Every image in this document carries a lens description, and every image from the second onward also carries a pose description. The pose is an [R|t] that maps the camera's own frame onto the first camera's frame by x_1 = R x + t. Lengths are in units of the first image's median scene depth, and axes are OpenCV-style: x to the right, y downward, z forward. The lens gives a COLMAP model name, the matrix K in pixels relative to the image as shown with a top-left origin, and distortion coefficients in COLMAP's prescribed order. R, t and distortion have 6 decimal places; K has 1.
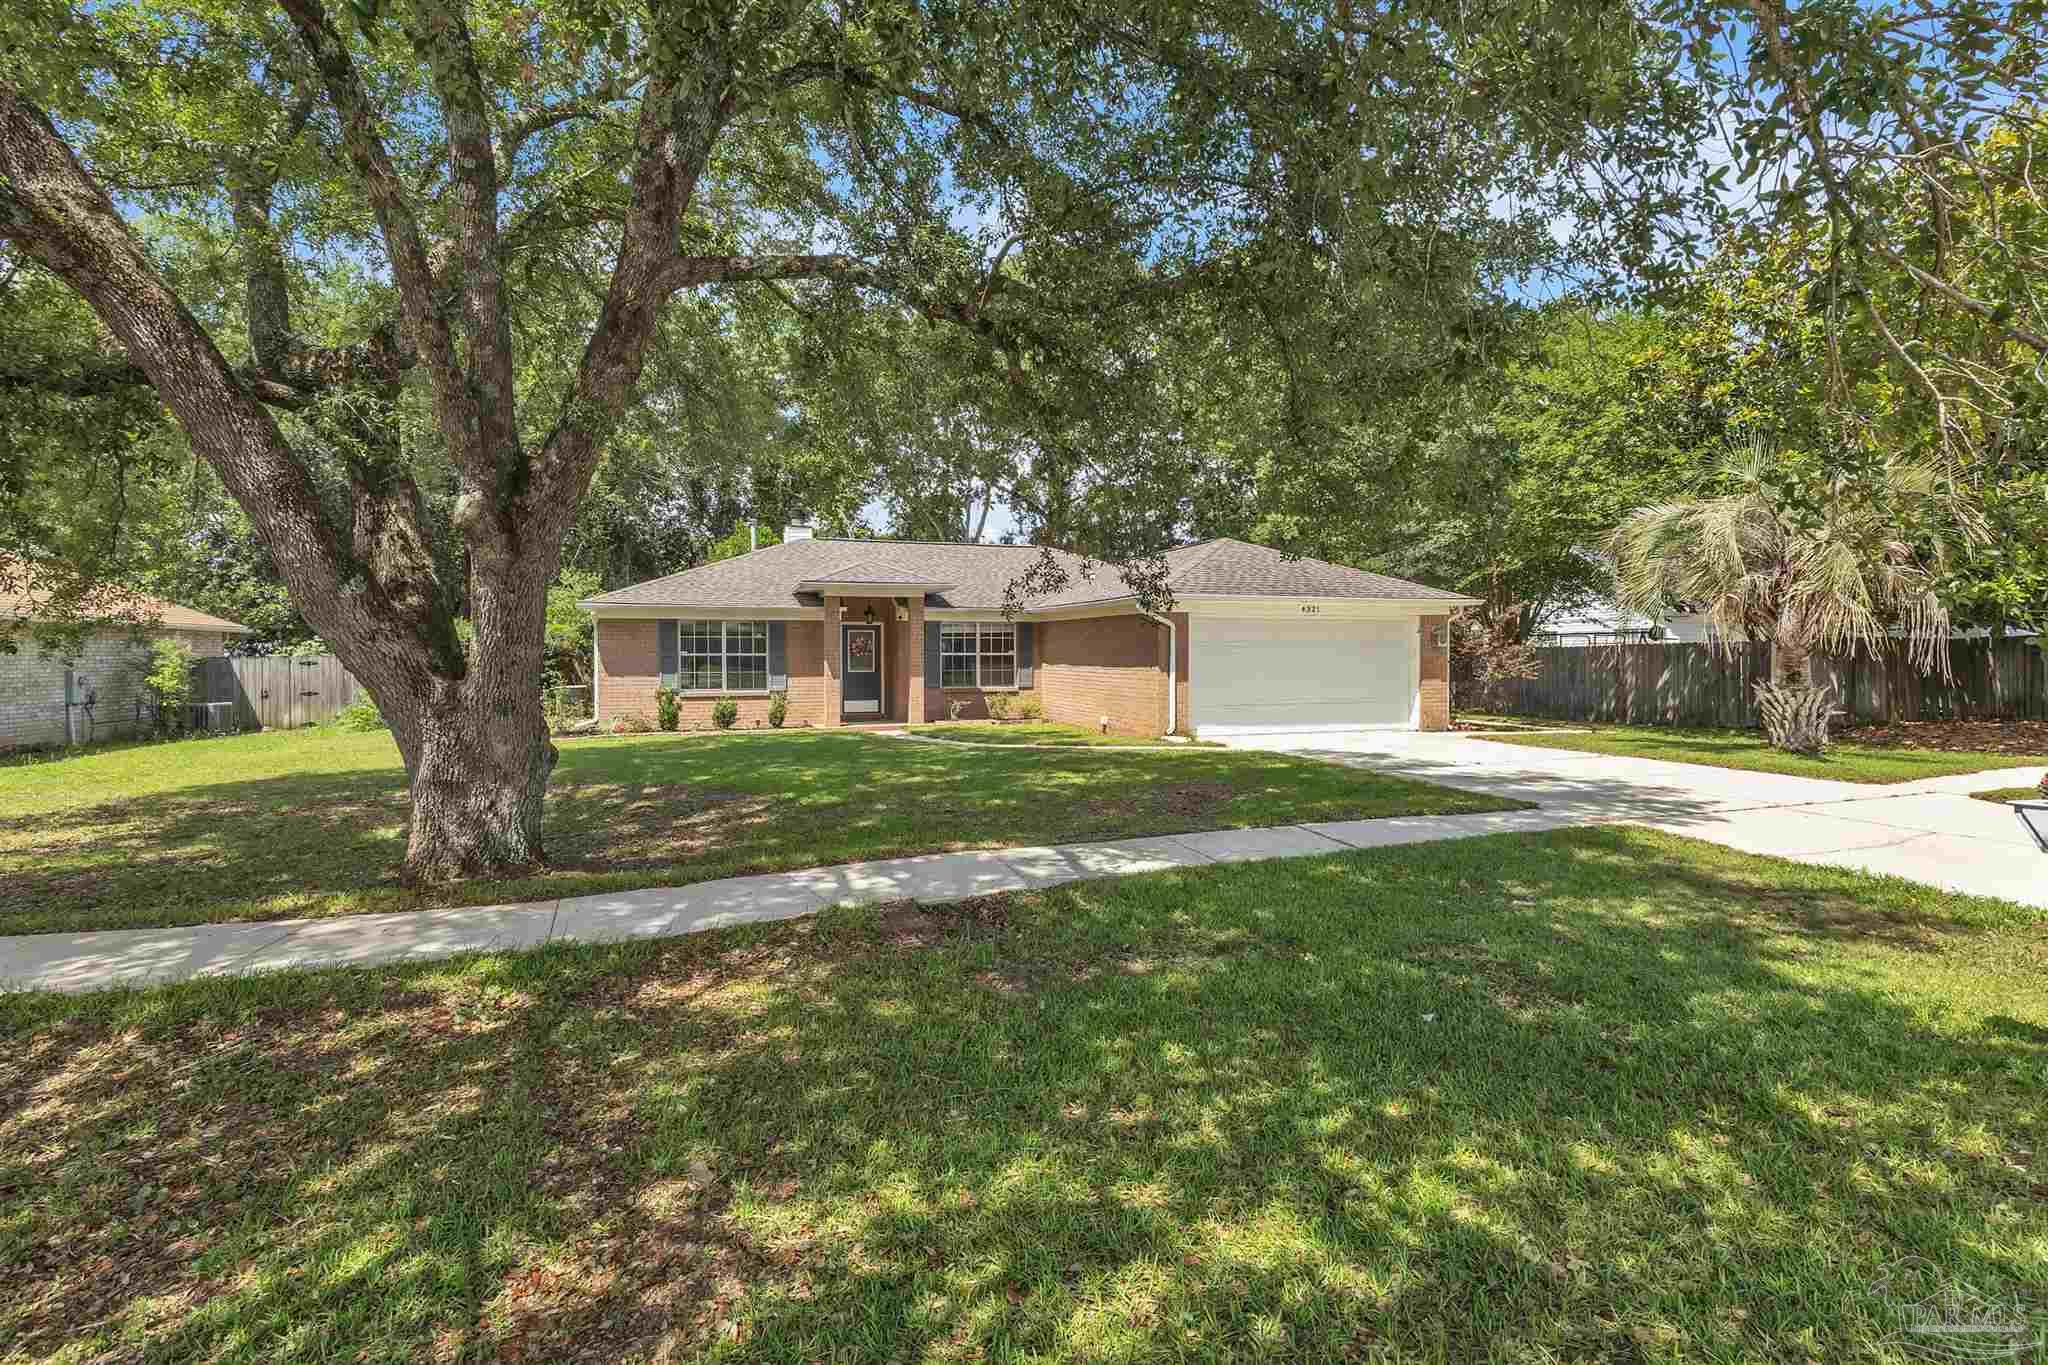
lens RADIAL K [[936.8, 0, 1039.6], [0, 936.8, 673.7], [0, 0, 1]] dist [0.001502, 0.002229]
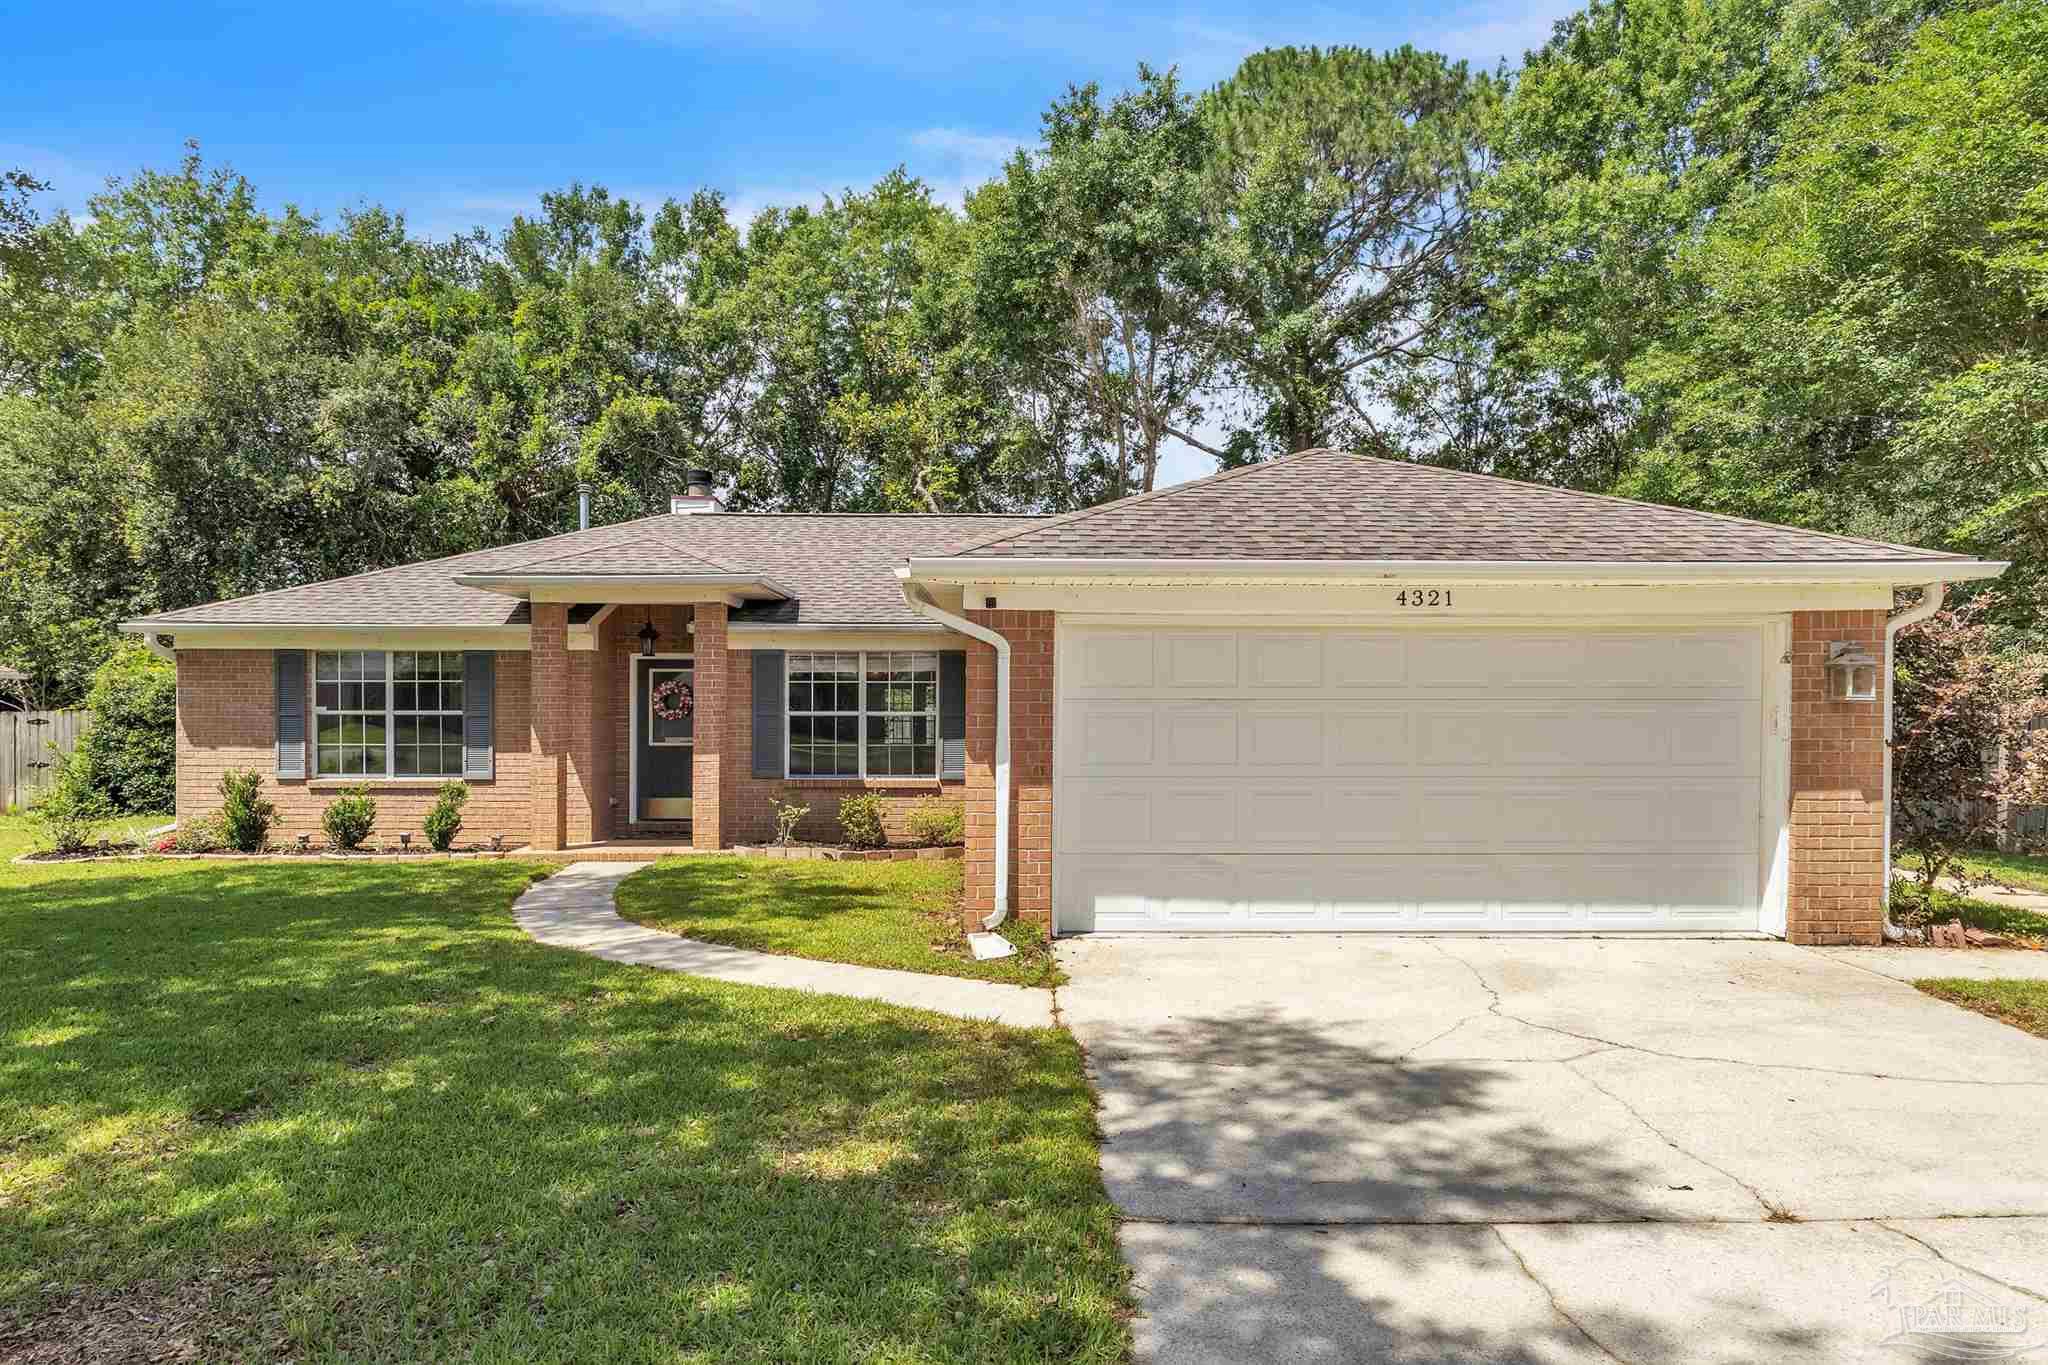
lens RADIAL K [[1203.0, 0, 1046.8], [0, 1203.0, 728.0], [0, 0, 1]] dist [-0.002576, -0.002434]
pose [[0.950175, 0.008663, -0.311597, 0.254052], [-0.009980, 0.999947, -0.002635, -0.013243], [0.311558, 0.005613, 0.950211, 0.438849]]
